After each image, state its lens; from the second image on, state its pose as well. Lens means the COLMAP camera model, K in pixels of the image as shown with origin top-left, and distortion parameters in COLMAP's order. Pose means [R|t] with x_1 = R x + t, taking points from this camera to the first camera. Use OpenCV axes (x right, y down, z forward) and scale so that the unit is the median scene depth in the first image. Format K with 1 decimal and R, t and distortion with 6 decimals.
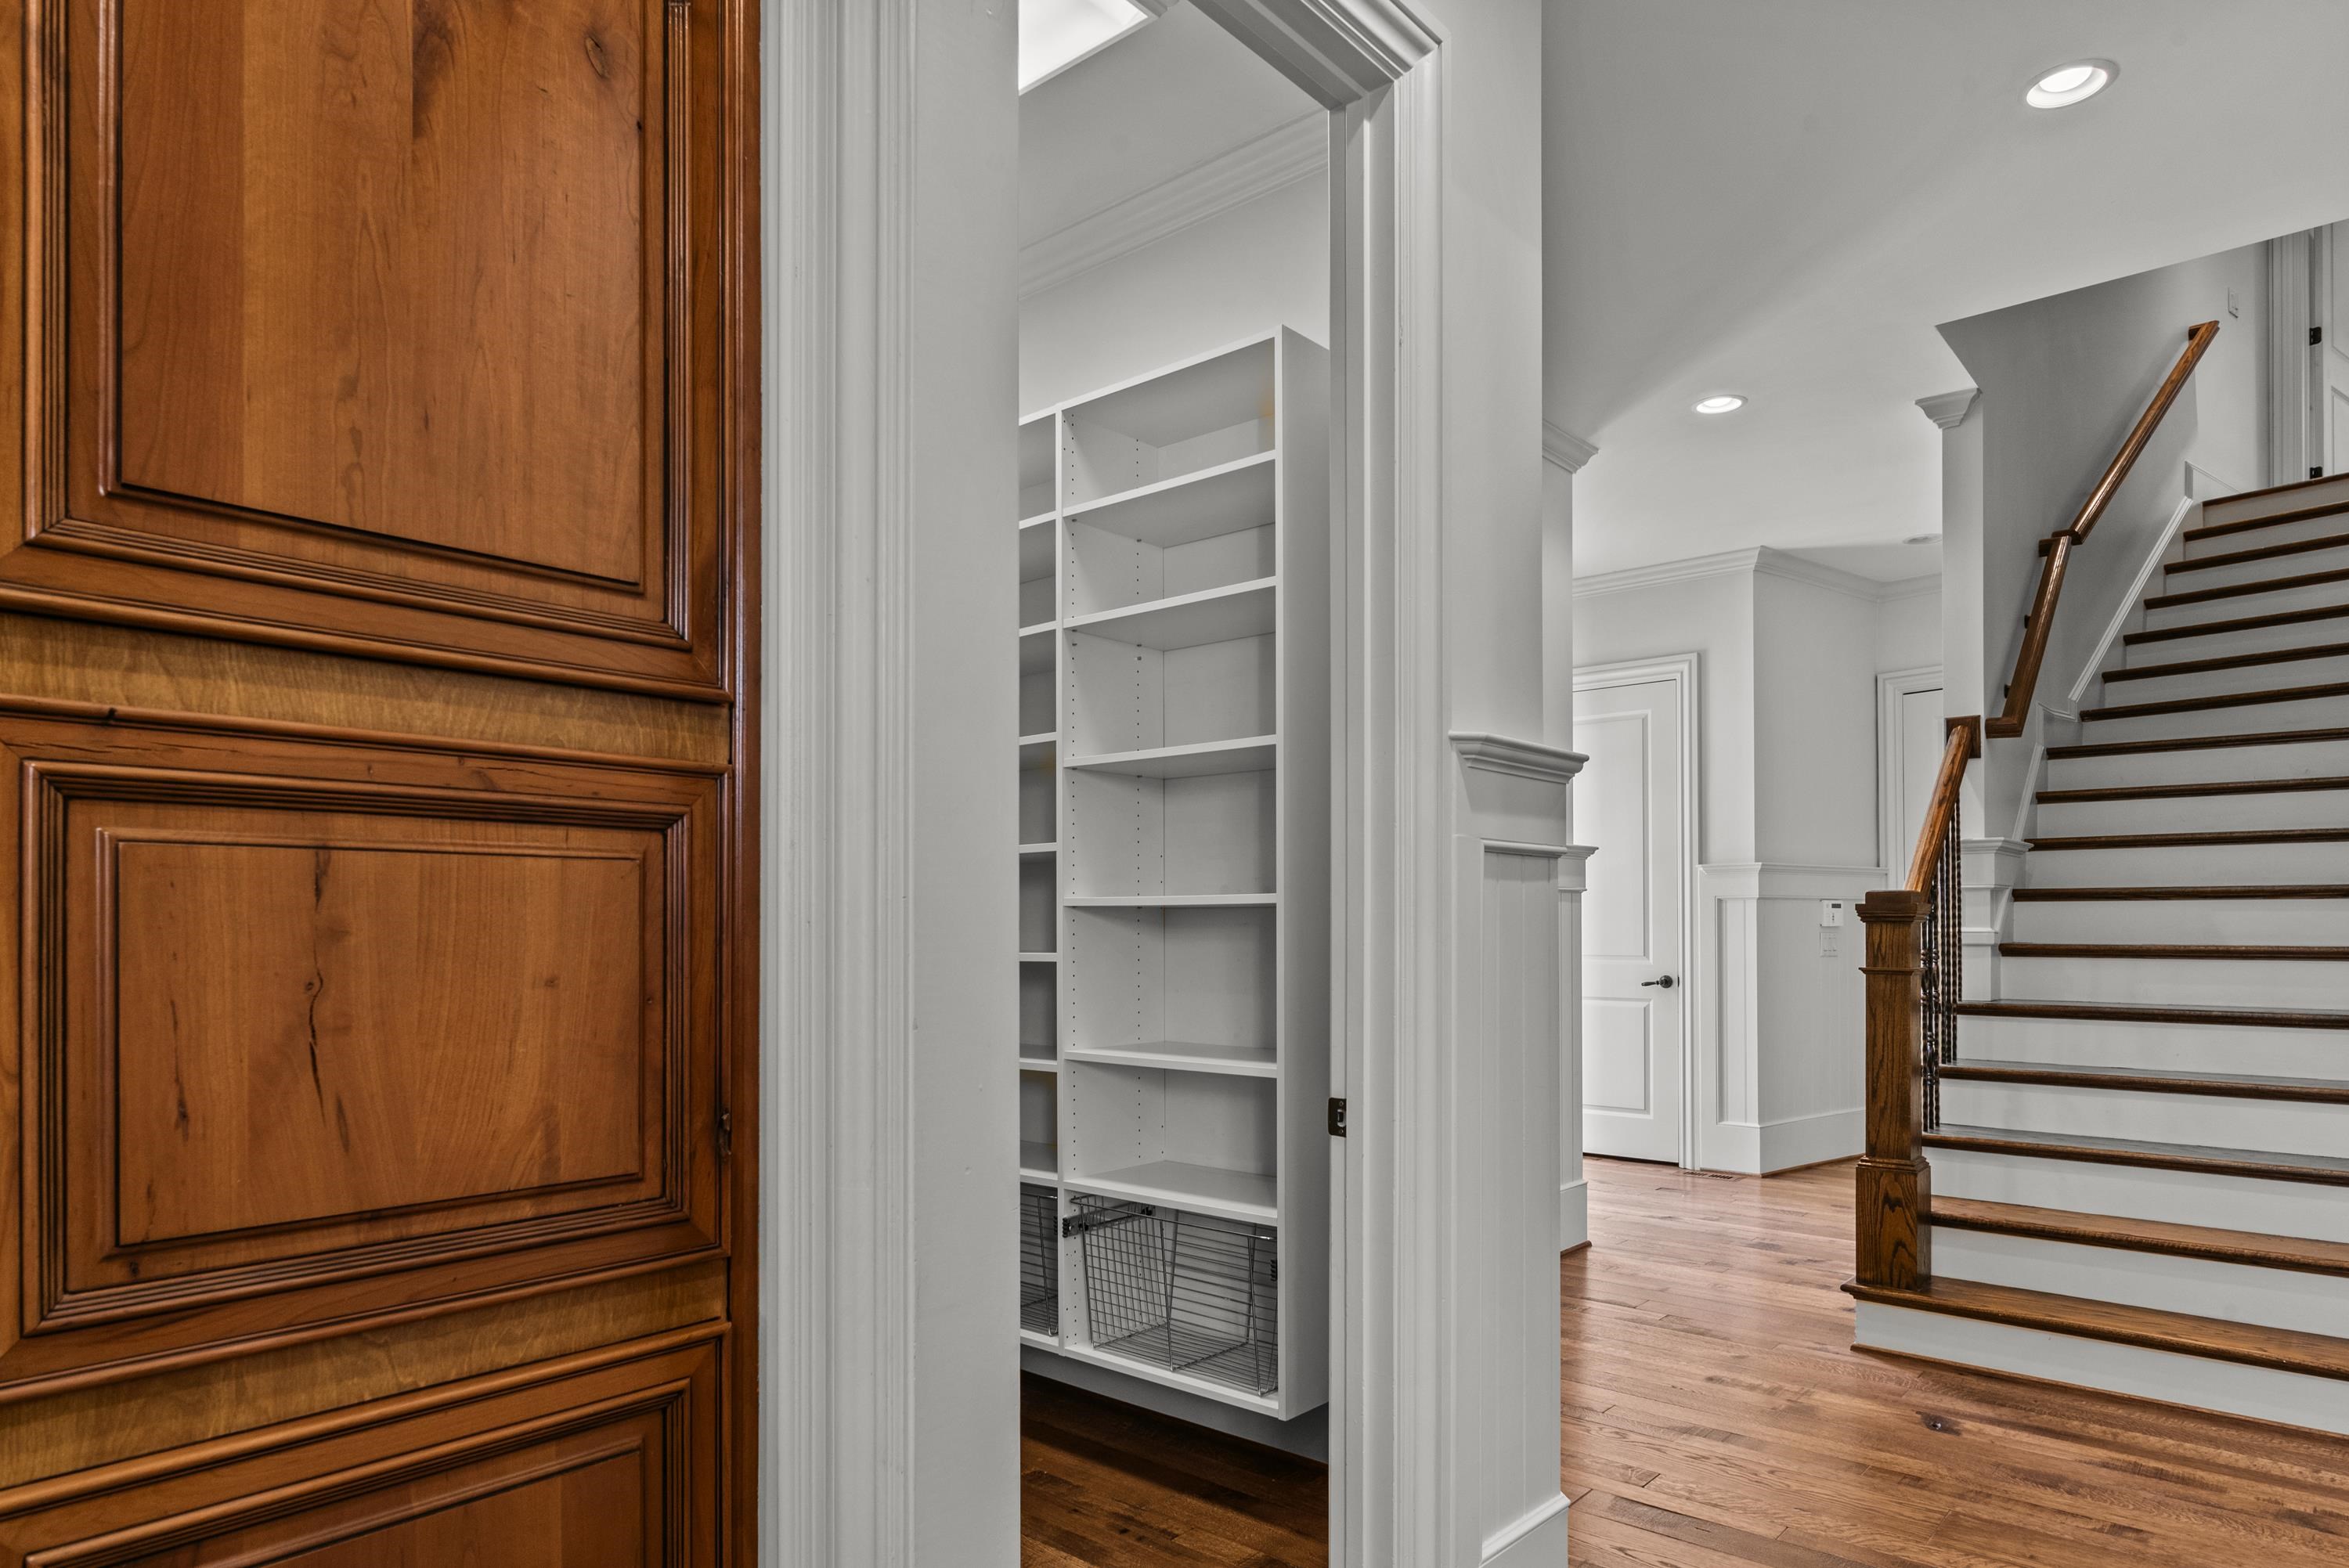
lens RADIAL K [[1357.7, 0, 1188.3], [0, 1357.7, 928.8], [0, 0, 1]] dist [0.002347, -0.000271]
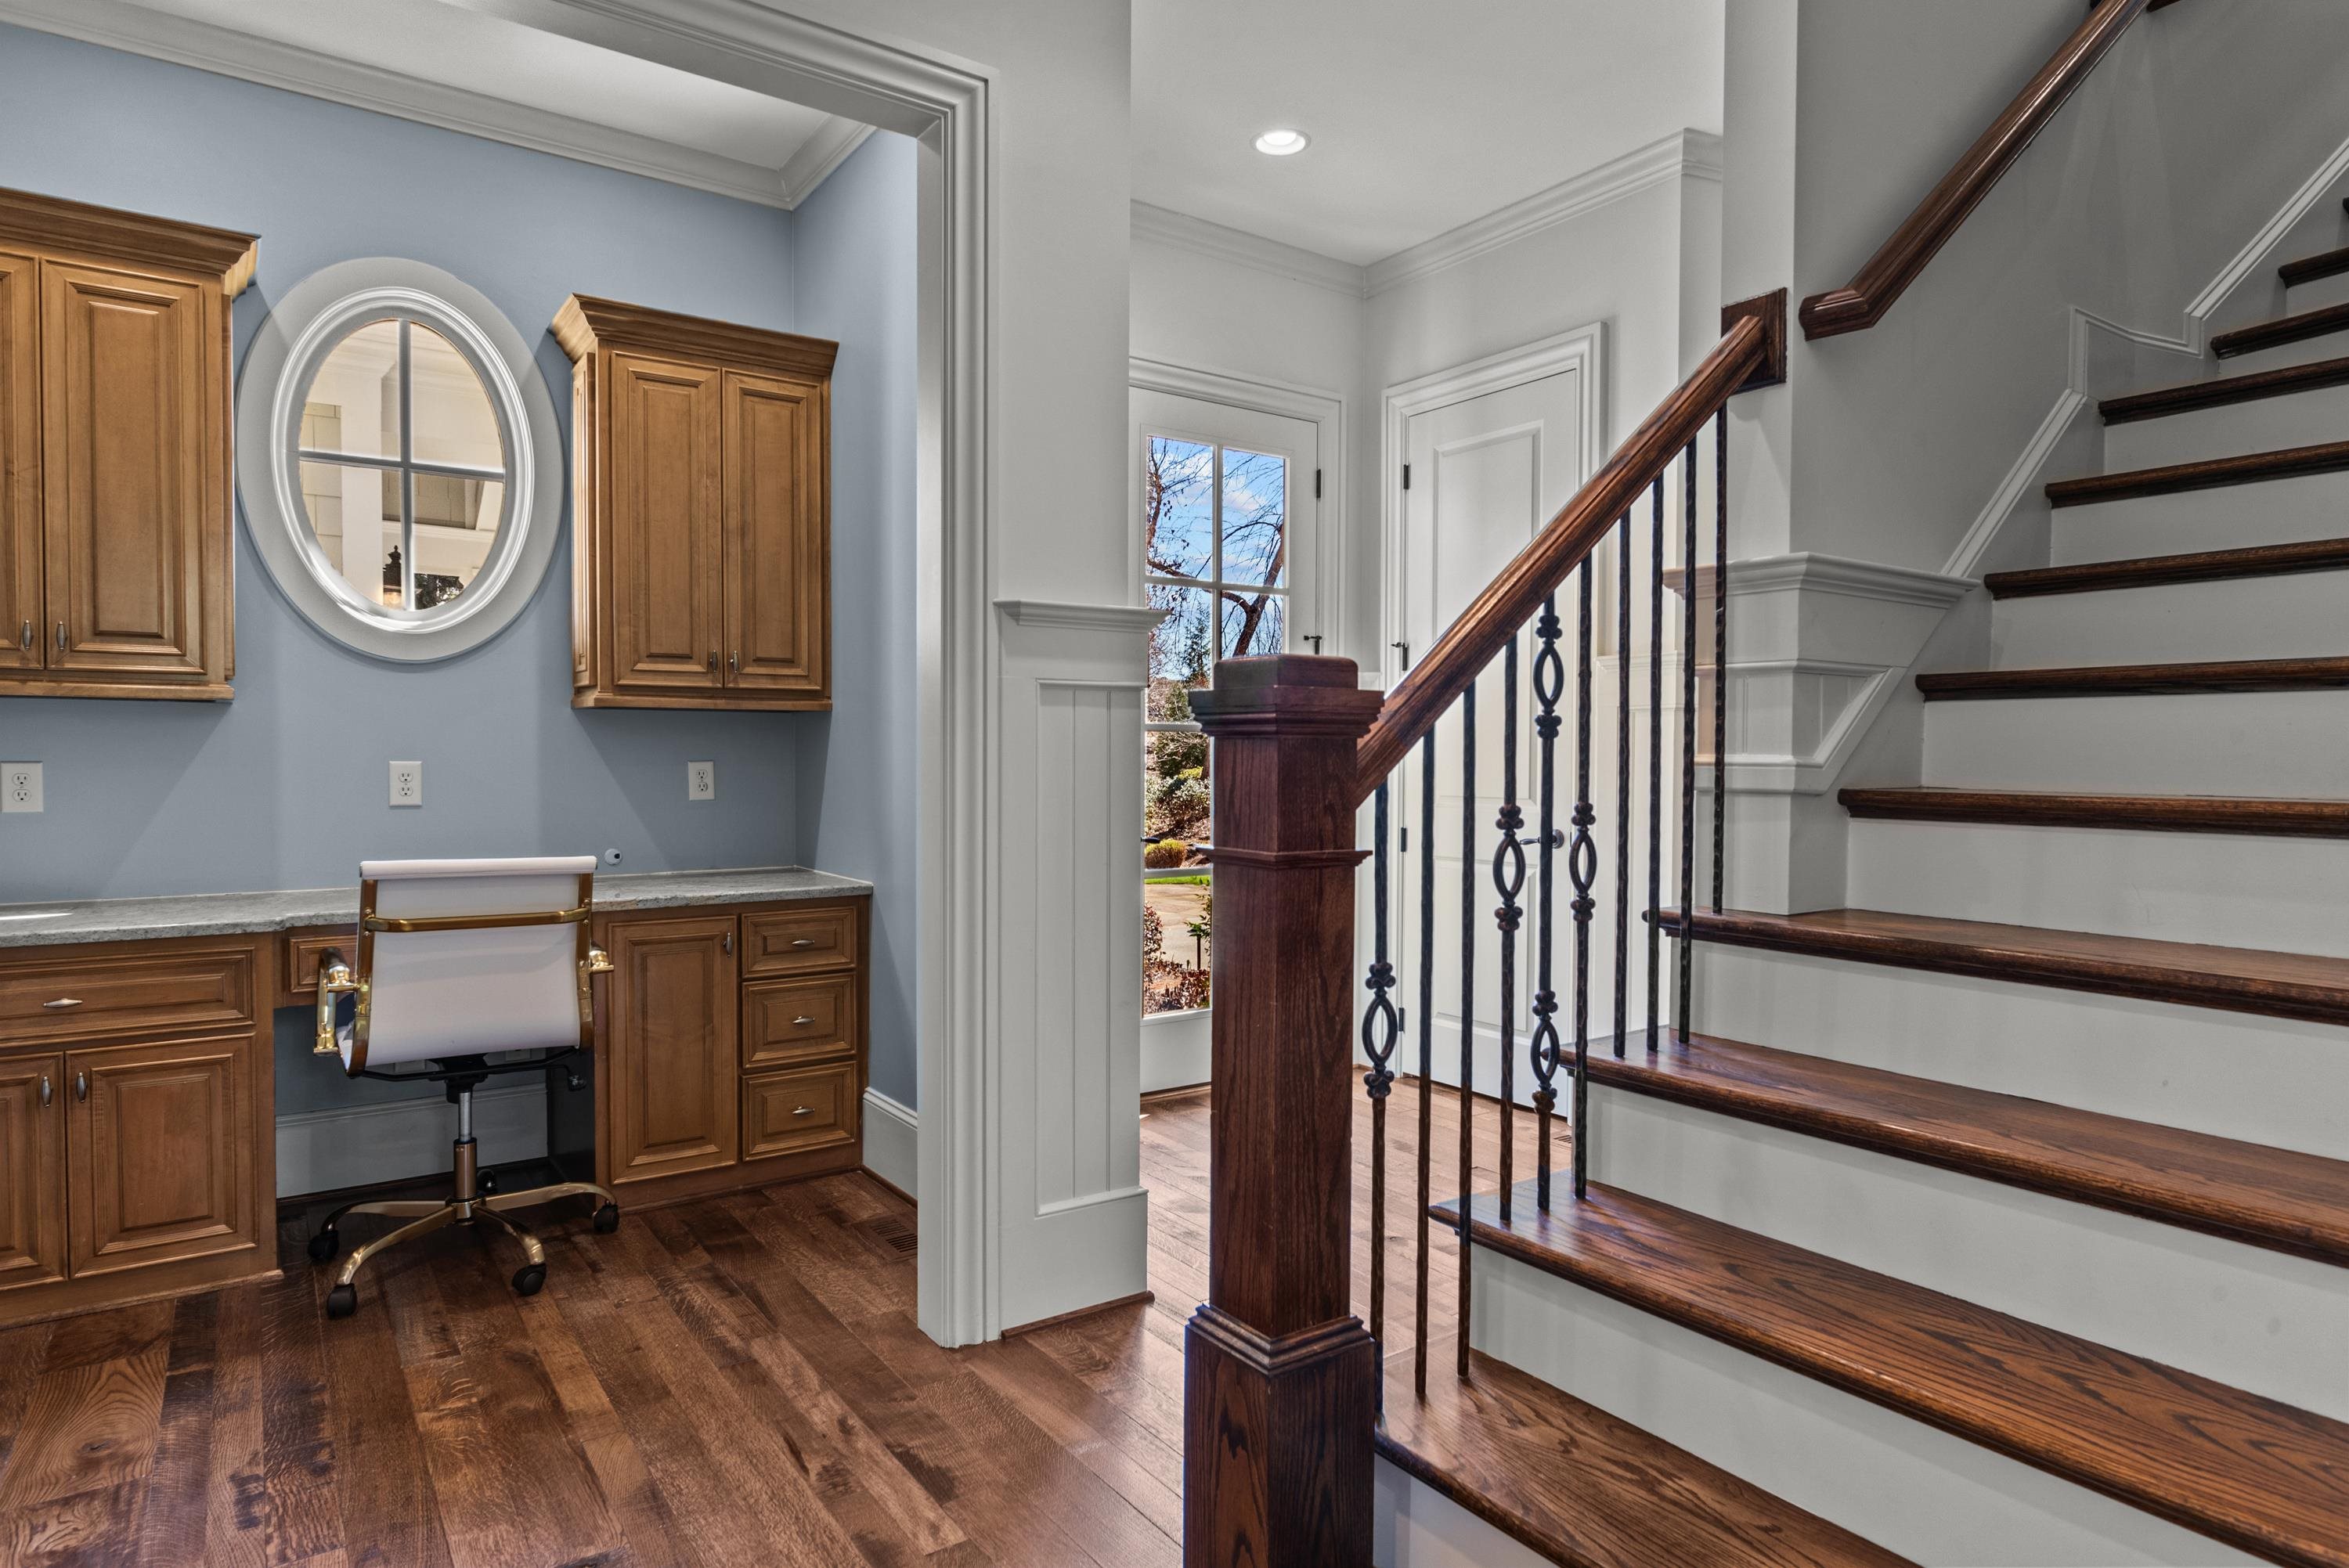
lens RADIAL K [[1319.9, 0, 1174.5], [0, 1319.9, 784.0], [0, 0, 1]] dist [-0.003237, -0.000904]
pose [[0.969745, 0.010105, -0.243912, 0.491931], [-0.004925, 0.999749, 0.021840, 0.000898], [0.244072, -0.019978, 0.969551, 0.514011]]
